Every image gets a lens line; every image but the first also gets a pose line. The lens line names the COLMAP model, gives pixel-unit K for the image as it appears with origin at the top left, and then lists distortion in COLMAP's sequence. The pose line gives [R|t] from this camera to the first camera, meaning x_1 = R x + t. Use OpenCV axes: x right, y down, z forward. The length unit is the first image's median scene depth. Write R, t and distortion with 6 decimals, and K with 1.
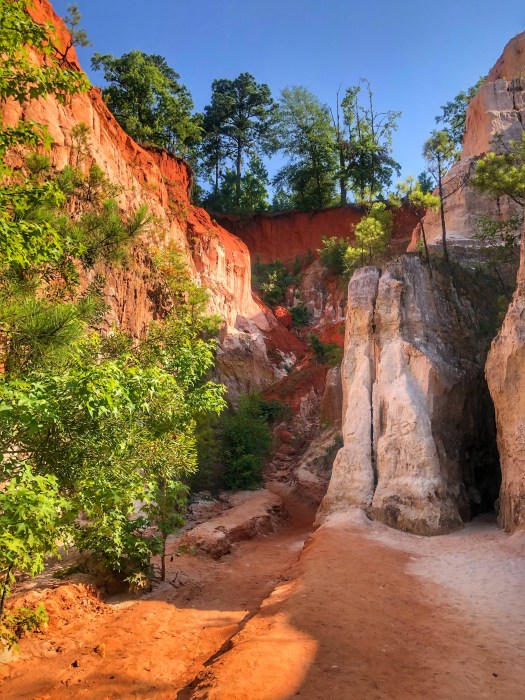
lens RADIAL K [[1186.9, 0, 262.5], [0, 1186.9, 350.0], [0, 0, 1]] dist [0.138454, 0.376909]
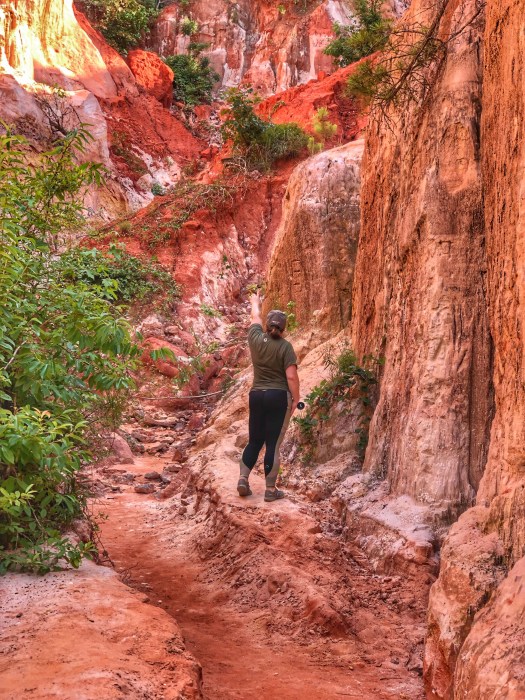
lens RADIAL K [[1186.9, 0, 262.5], [0, 1186.9, 350.0], [0, 0, 1]] dist [0.138454, 0.376909]
pose [[0.988501, 0.039865, 0.145863, -0.001220], [-0.044916, 0.998494, 0.031495, 0.056945], [-0.144388, -0.037685, 0.988803, 0.631388]]
